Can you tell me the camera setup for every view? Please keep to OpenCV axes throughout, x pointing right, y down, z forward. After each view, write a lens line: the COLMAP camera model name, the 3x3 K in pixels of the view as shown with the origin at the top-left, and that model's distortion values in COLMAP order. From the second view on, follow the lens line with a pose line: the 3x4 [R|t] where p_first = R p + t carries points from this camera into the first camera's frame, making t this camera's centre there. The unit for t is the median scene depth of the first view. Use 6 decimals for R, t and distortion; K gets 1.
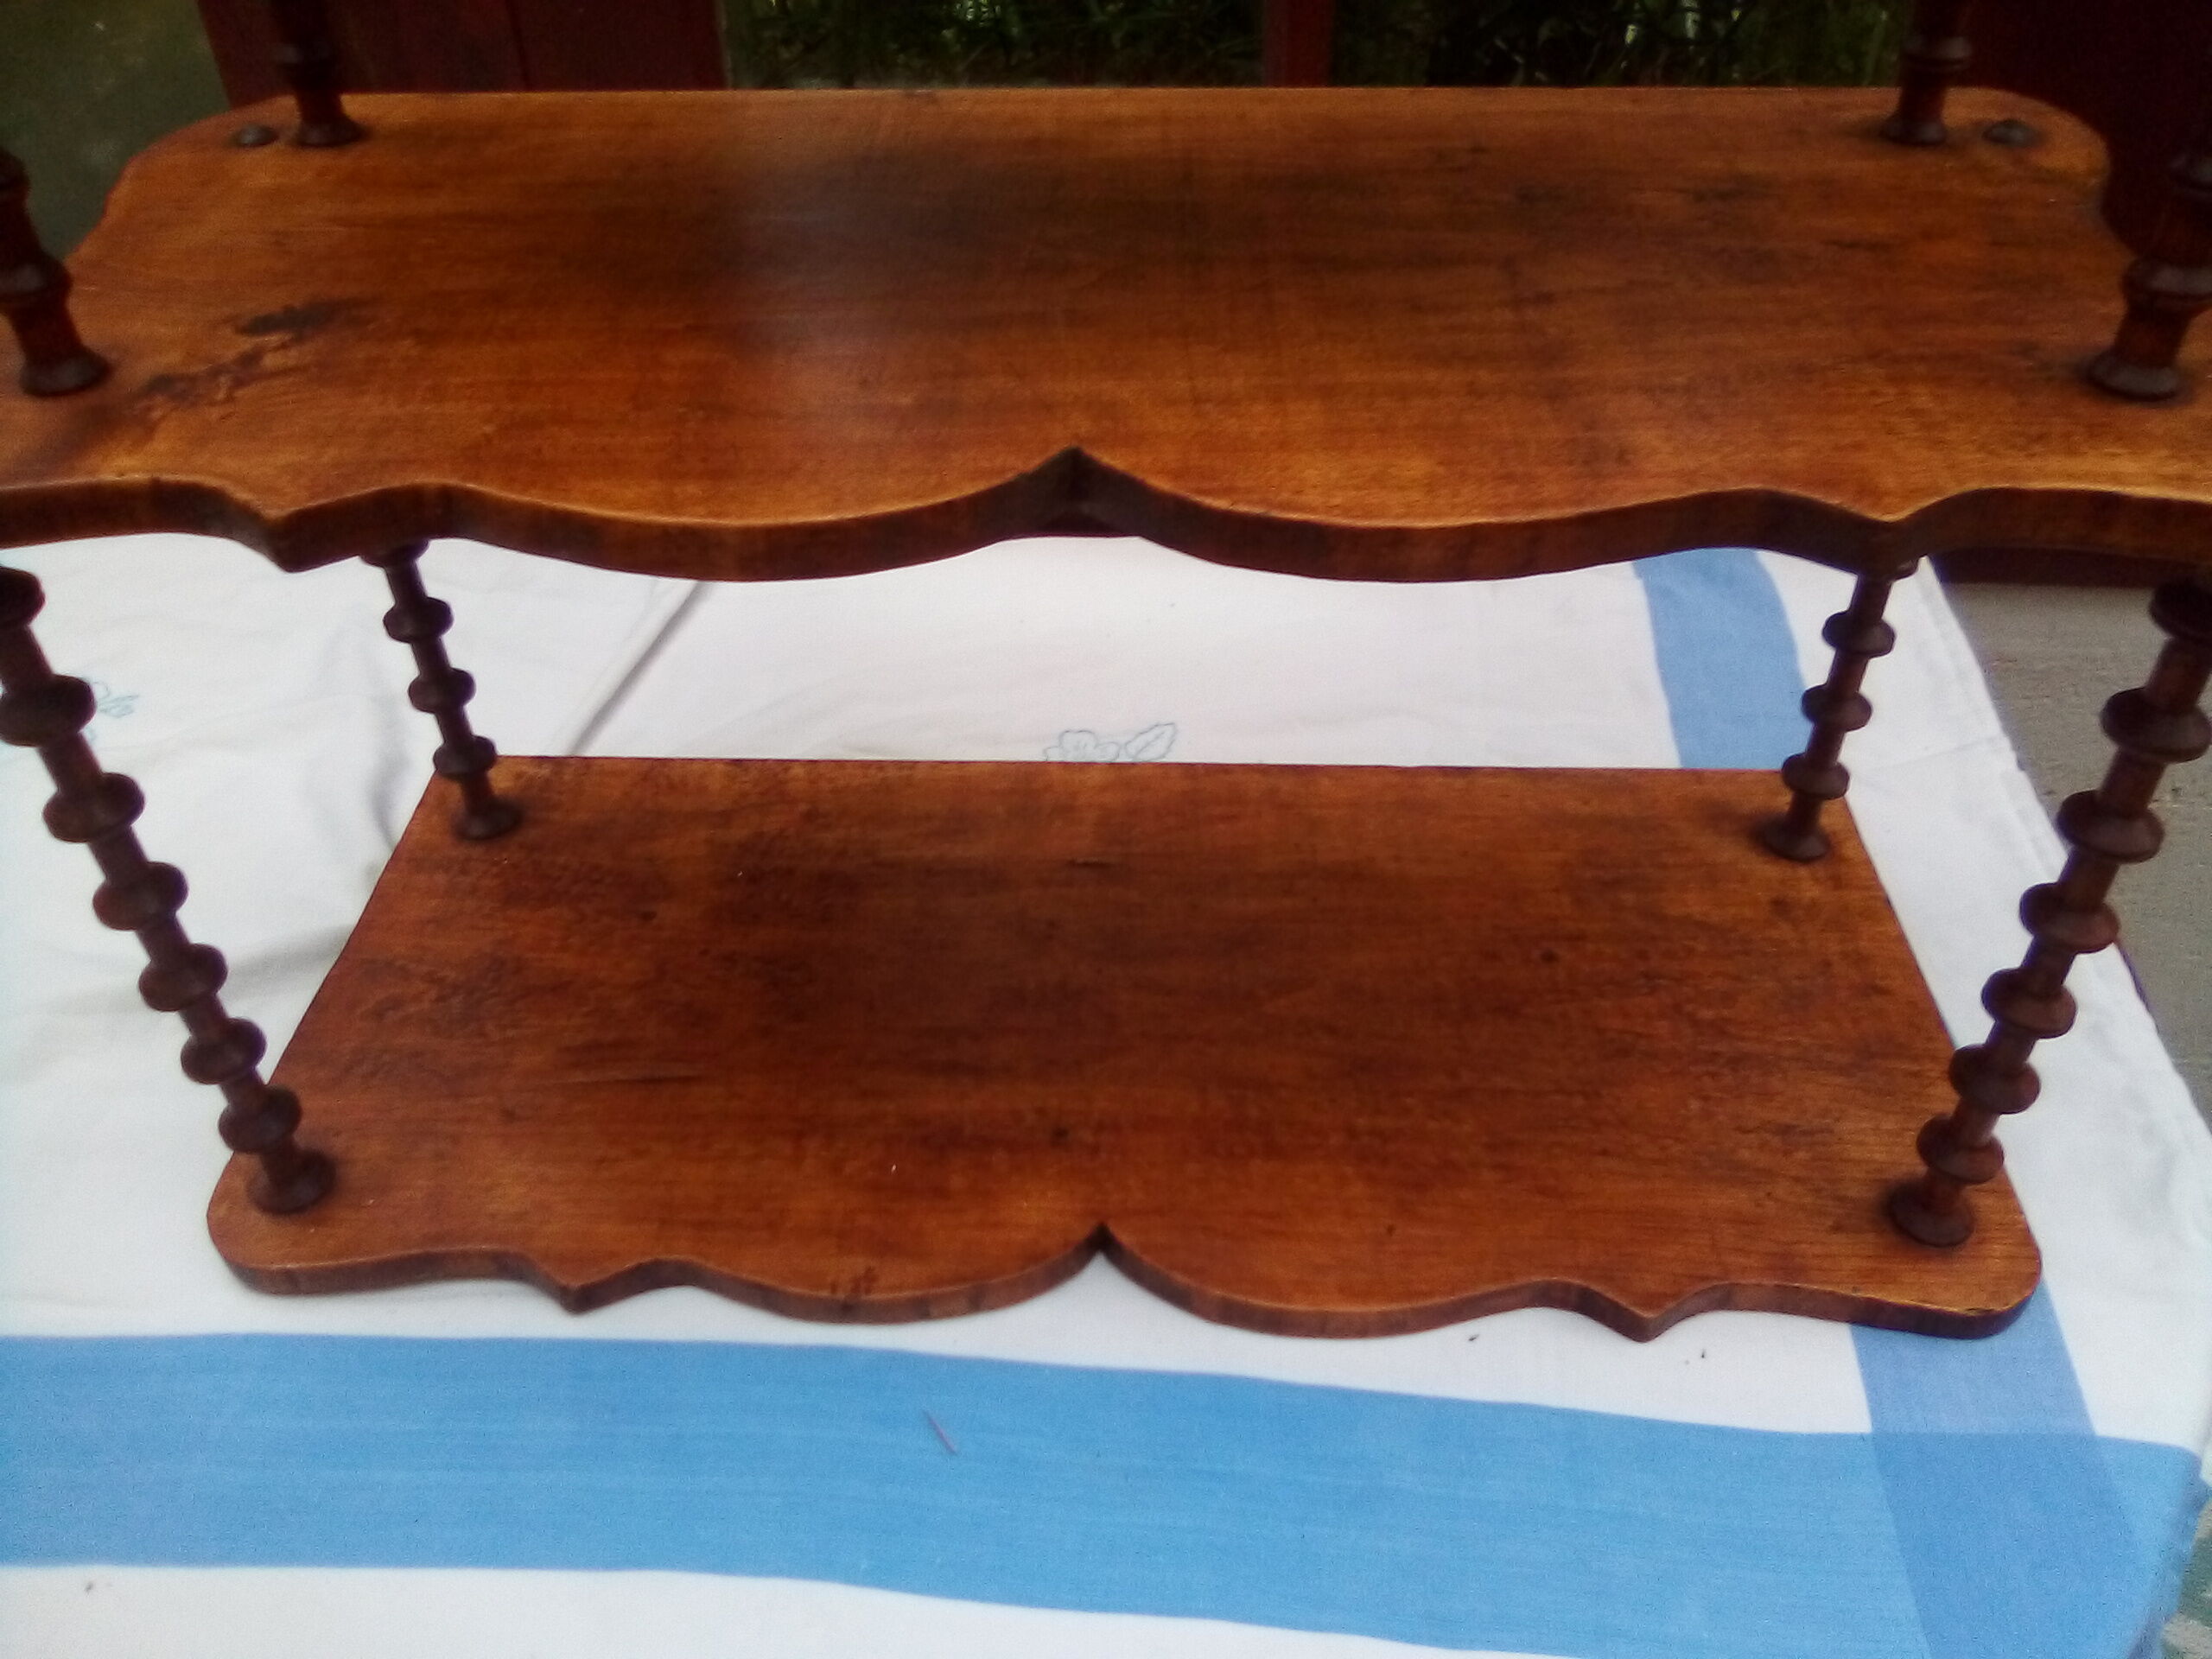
lens RADIAL K [[1748.8, 0, 1101.9], [0, 1748.8, 848.8], [0, 0, 1]] dist [0.108200, -0.235231]
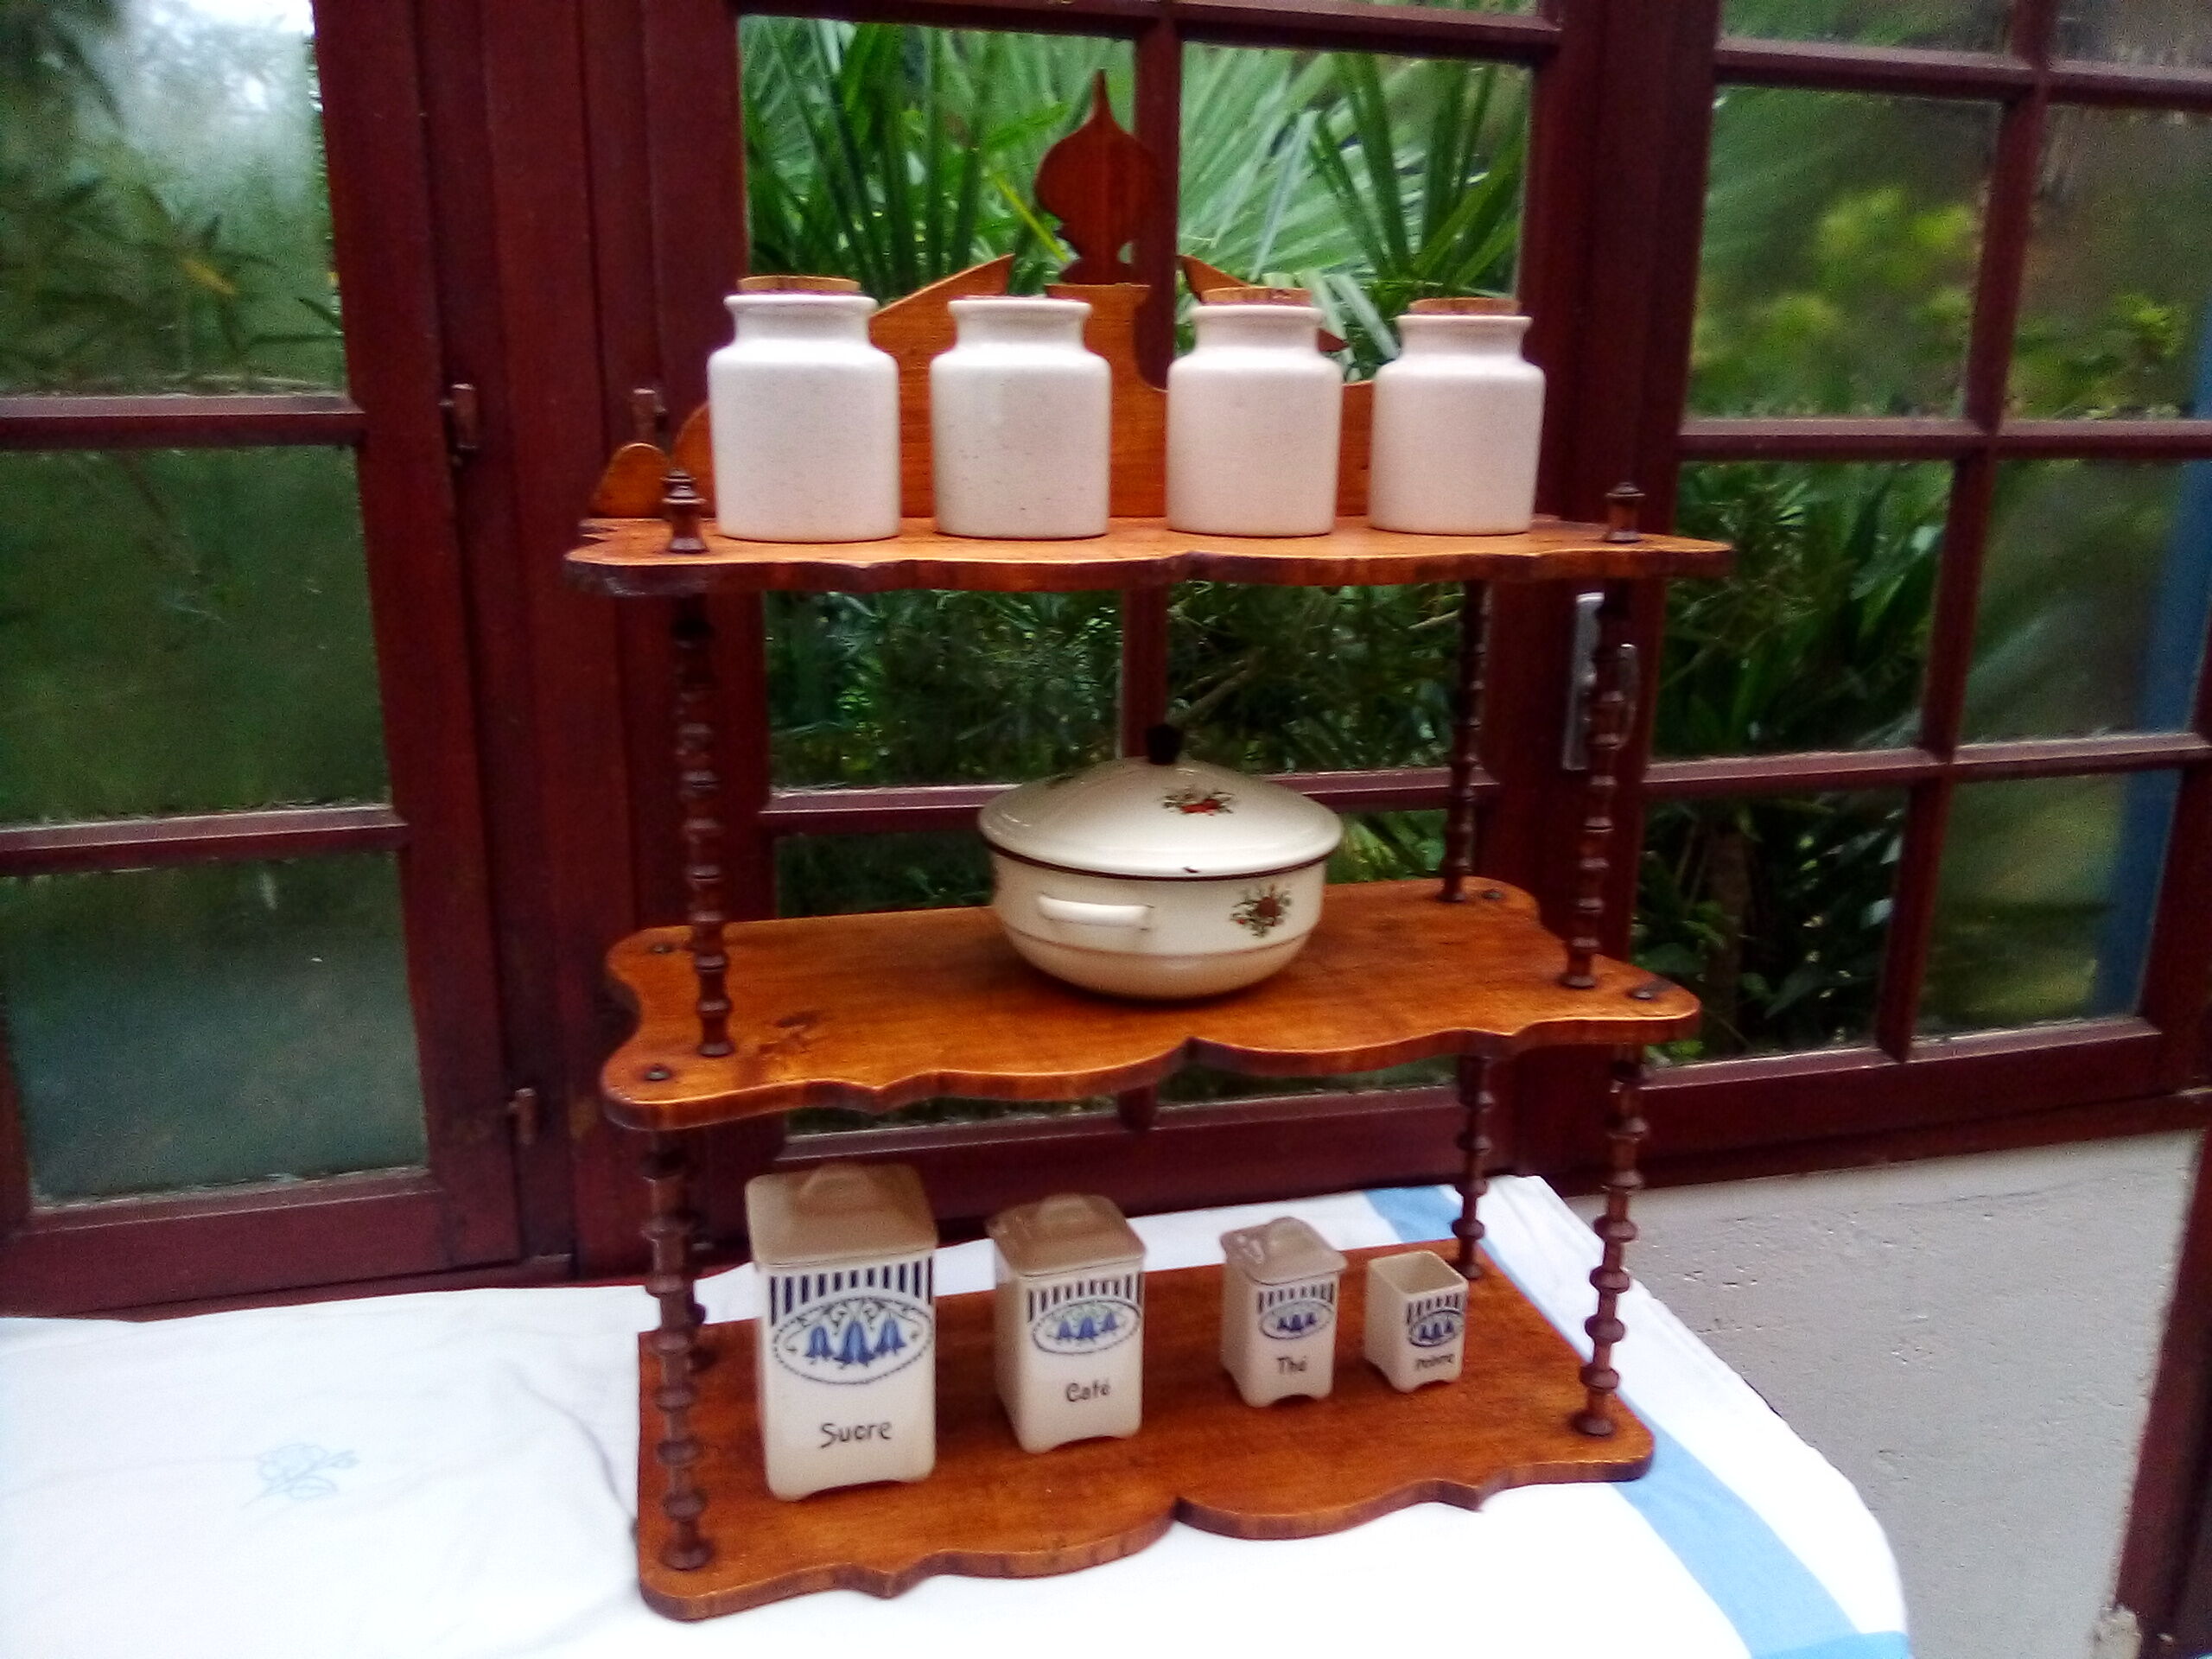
lens RADIAL K [[1748.8, 0, 1101.9], [0, 1748.8, 848.8], [0, 0, 1]] dist [0.108200, -0.235231]
pose [[0.959042, -0.047333, 0.279281, -0.545394], [0.159959, 0.904189, -0.396050, 0.323384], [-0.233776, 0.424502, 0.874727, -0.806711]]
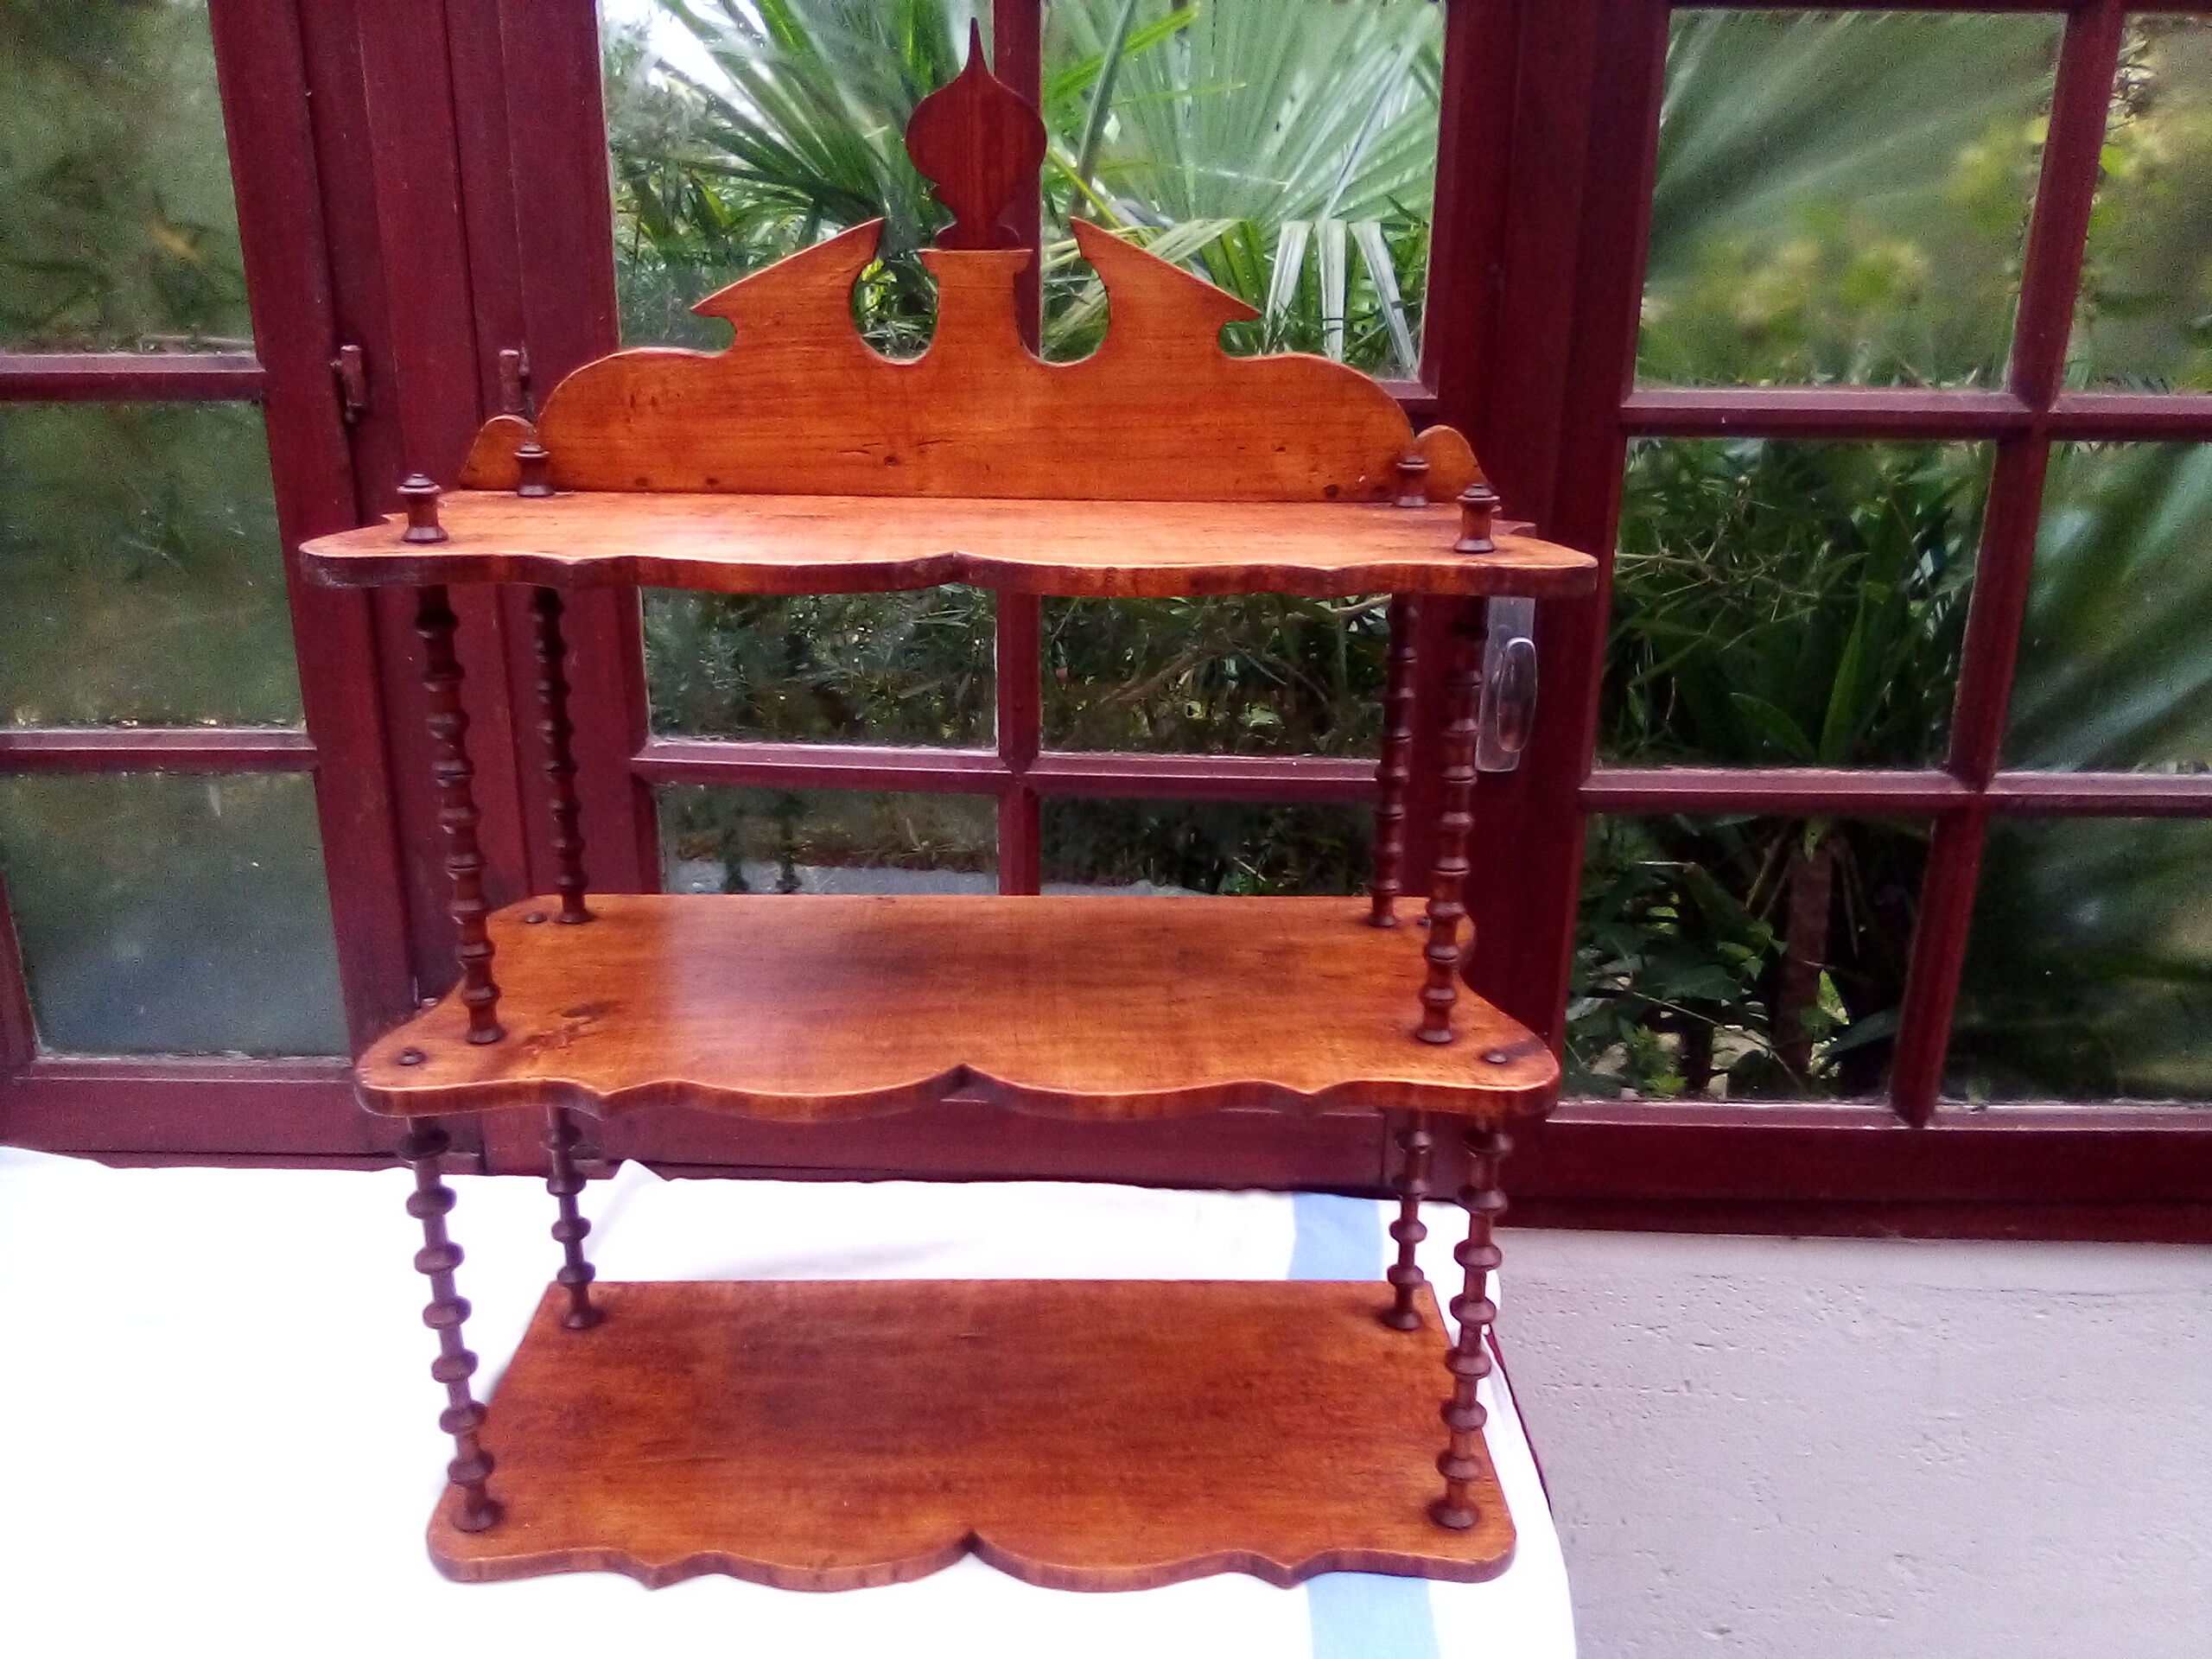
lens RADIAL K [[1748.8, 0, 1101.9], [0, 1748.8, 848.8], [0, 0, 1]] dist [0.108200, -0.235231]
pose [[0.998014, 0.007110, 0.062585, 0.014529], [0.016824, 0.927417, -0.373650, 0.250176], [-0.060699, 0.373961, 0.925456, -0.831577]]
